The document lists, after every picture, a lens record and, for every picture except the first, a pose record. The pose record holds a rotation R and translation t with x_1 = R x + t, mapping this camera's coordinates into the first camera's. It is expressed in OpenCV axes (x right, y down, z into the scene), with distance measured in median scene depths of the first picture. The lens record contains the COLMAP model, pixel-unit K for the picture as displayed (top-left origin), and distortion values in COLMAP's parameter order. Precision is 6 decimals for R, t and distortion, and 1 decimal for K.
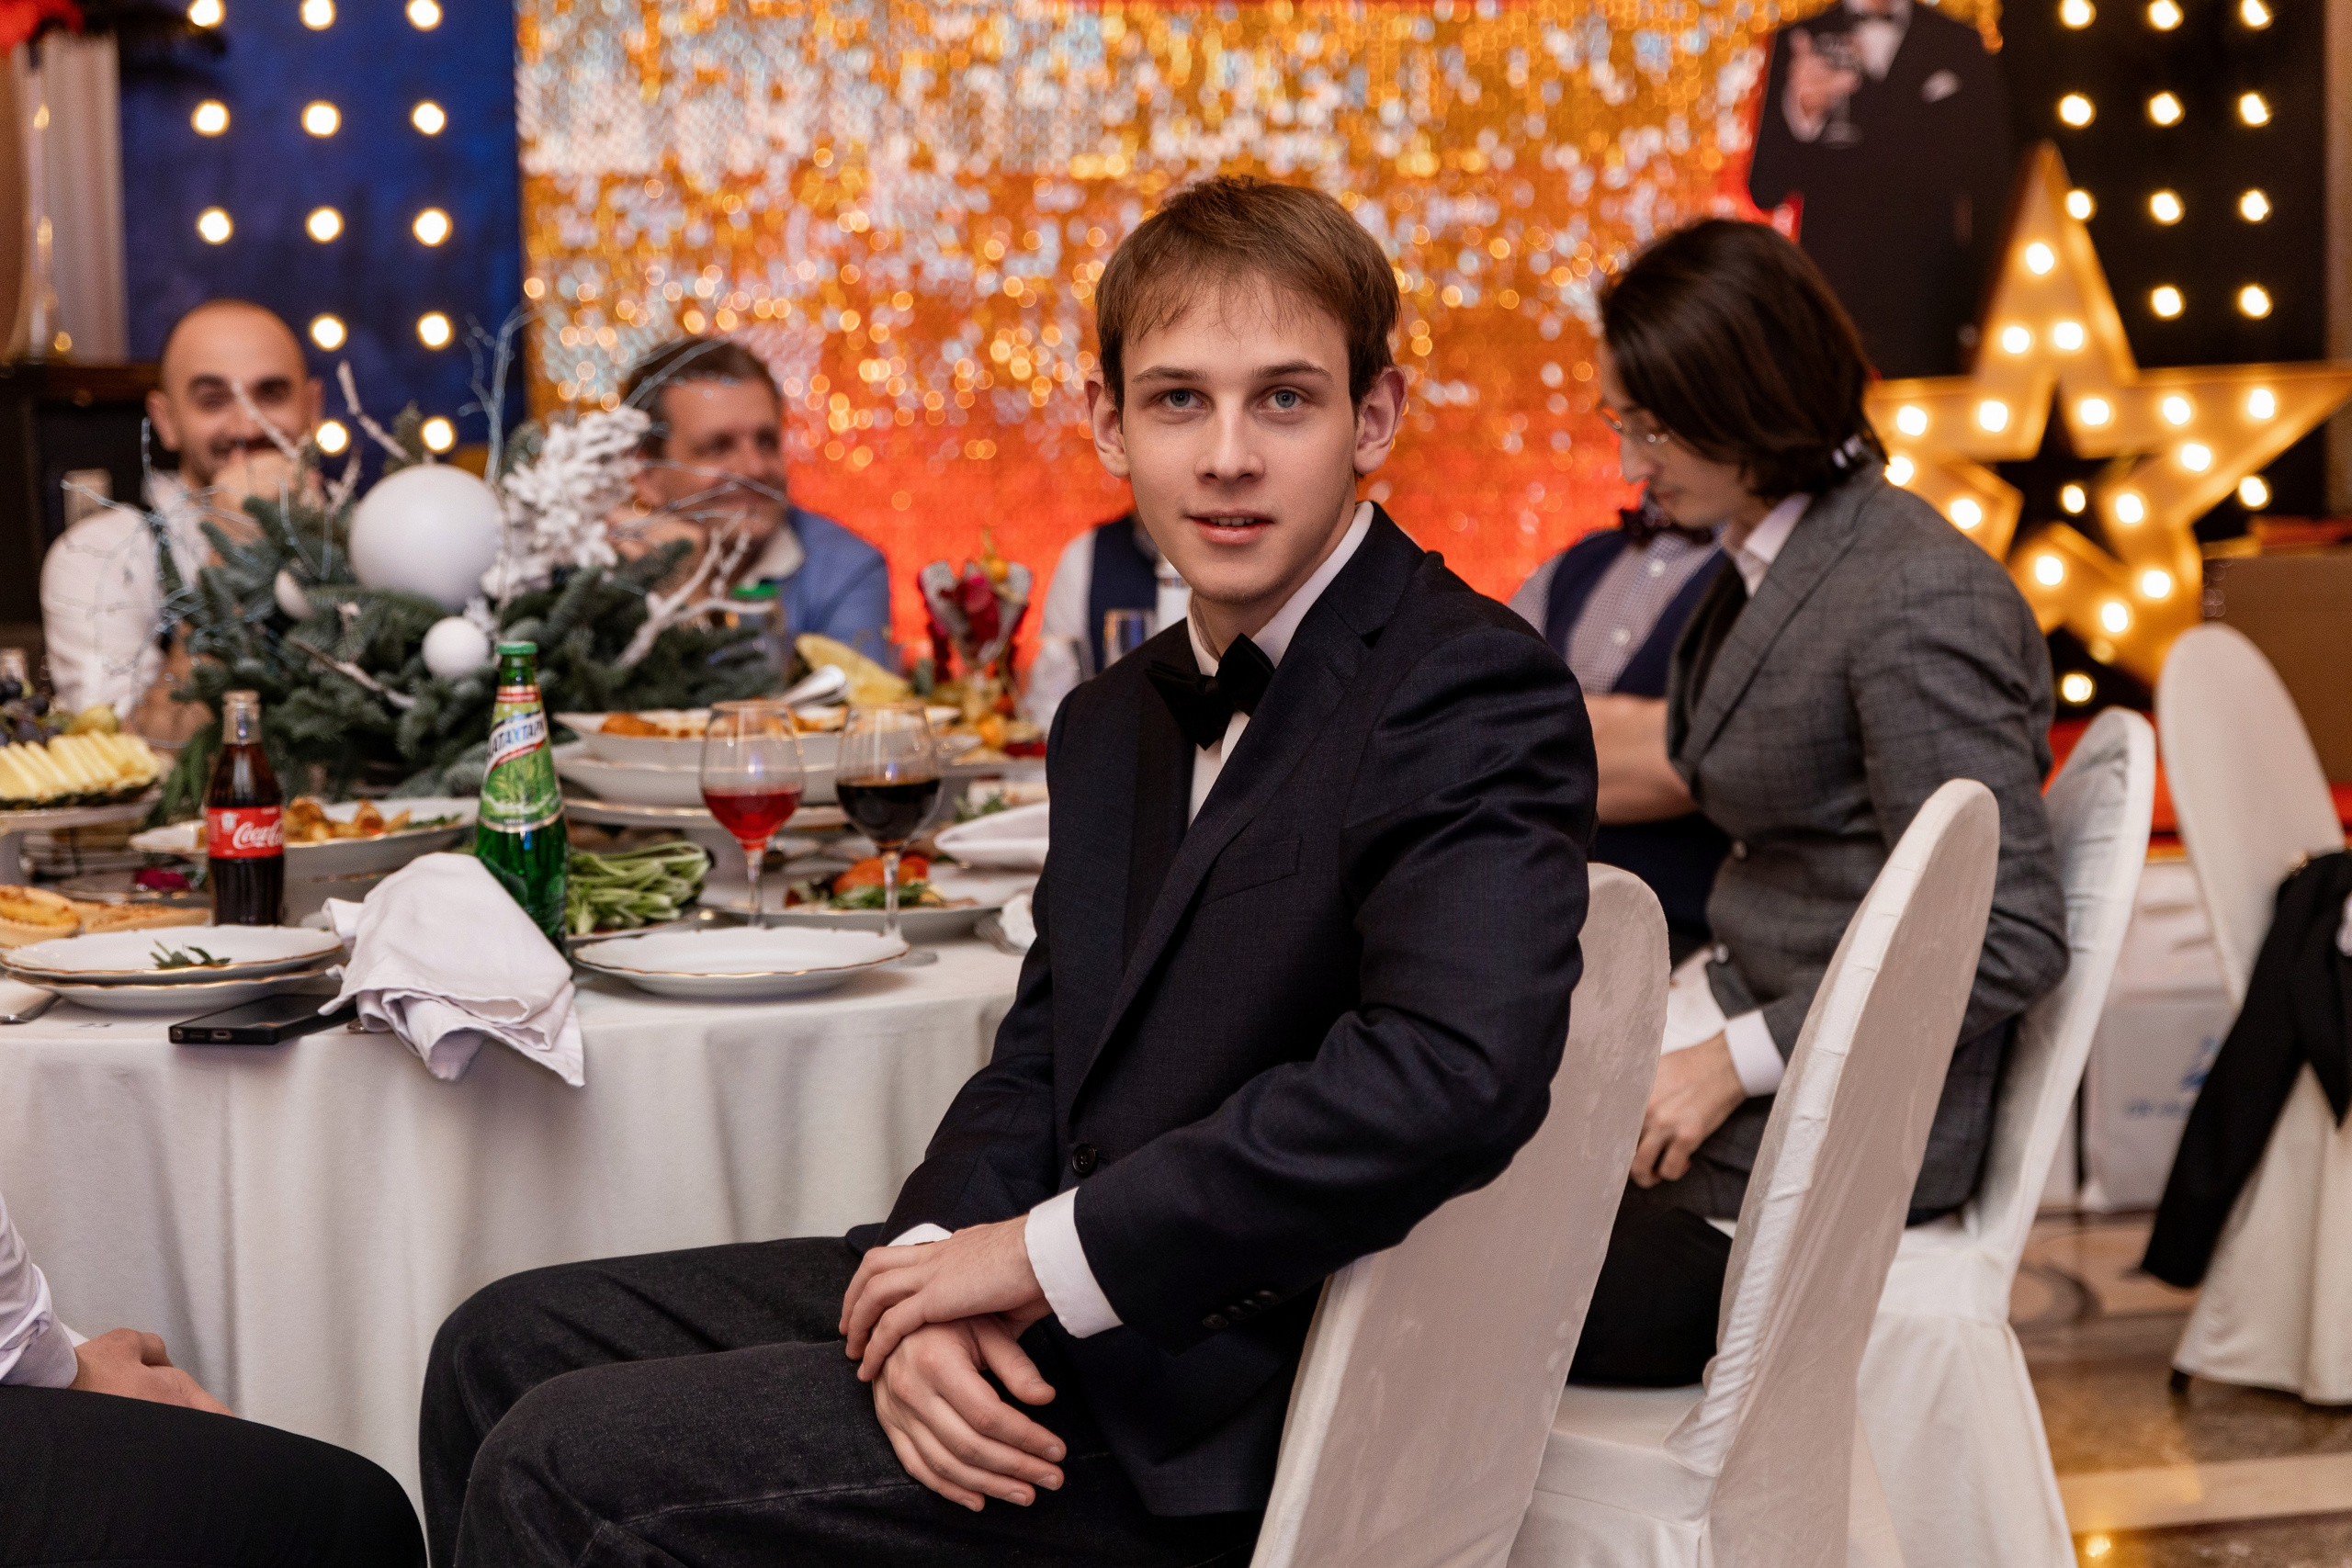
lens RADIAL K [[4088.5, 0, 1176.0], [0, 4088.5, 784.0], [0, 0, 1]] dist [0.068293, 0.192016]
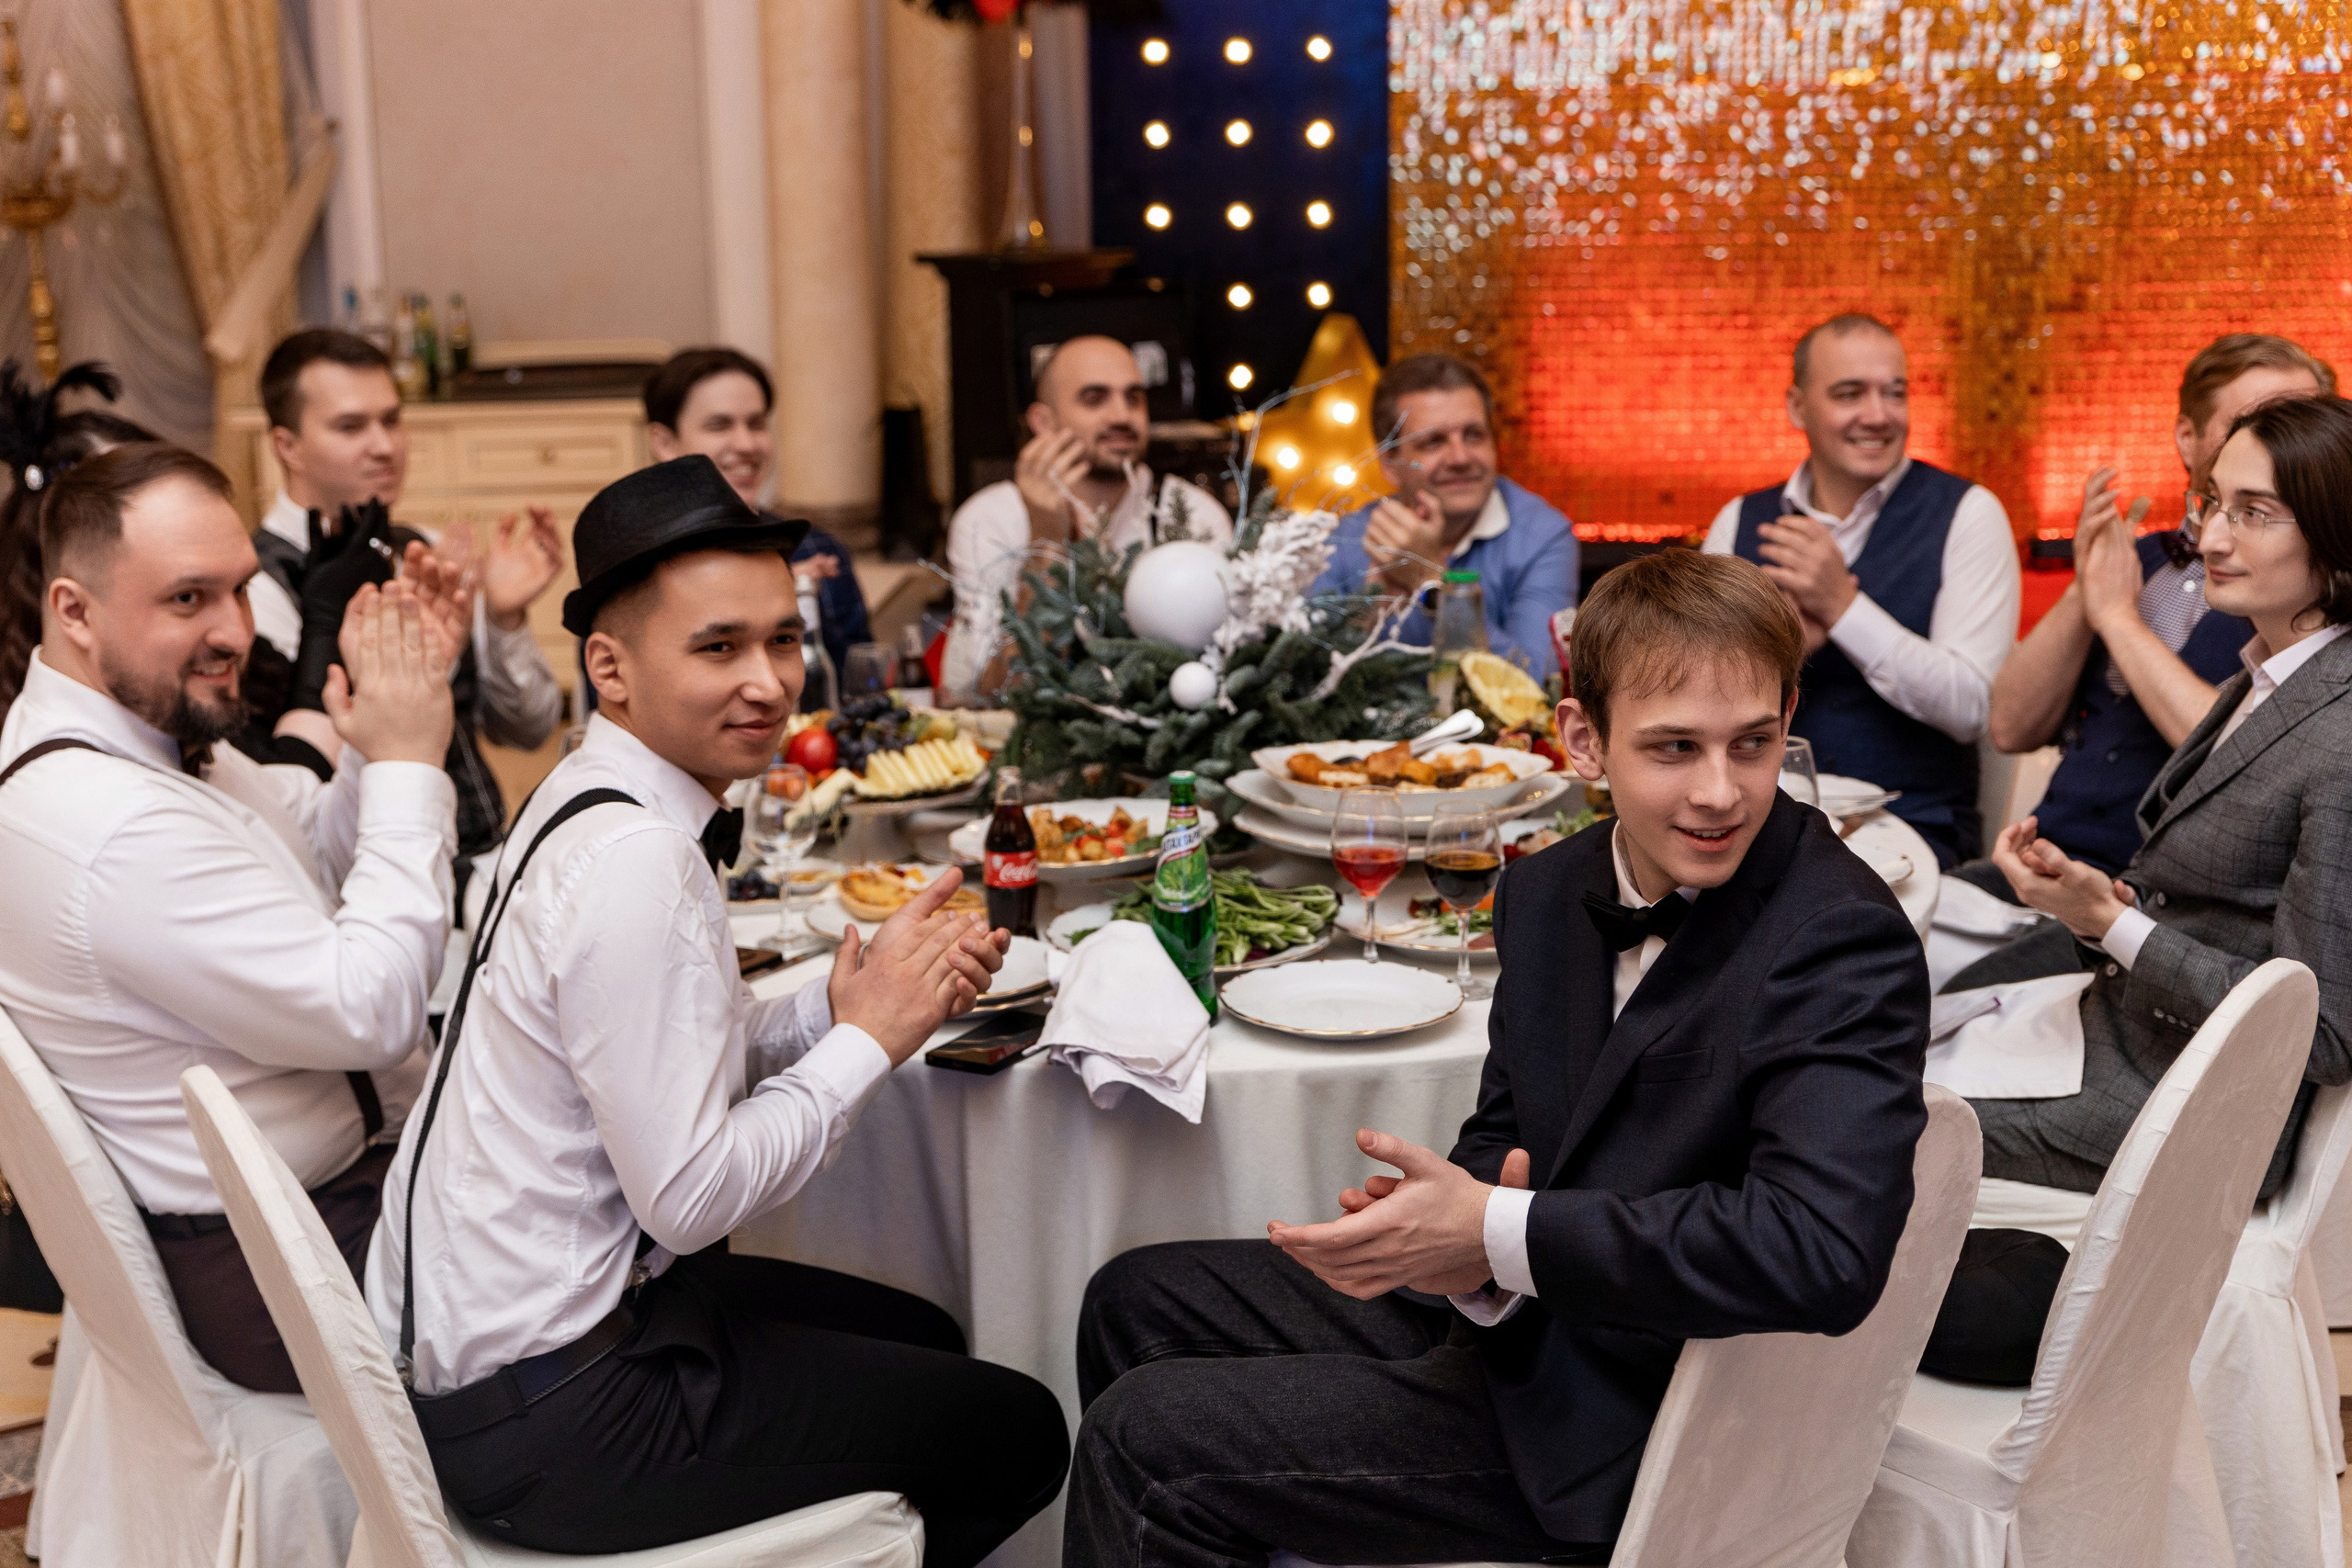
lens RADIAL K [[3261.9, 0, 1176.0], [0, 3261.9, 784.0], [0, 0, 1]] dist [-0.043601, 0.656881]
pose [[0.964144, 0.064131, -0.257515, 0.100497], [-0.025292, 0.988150, 0.151390, -0.165682], [0.264172, -0.139449, 0.954341, -0.039510]]
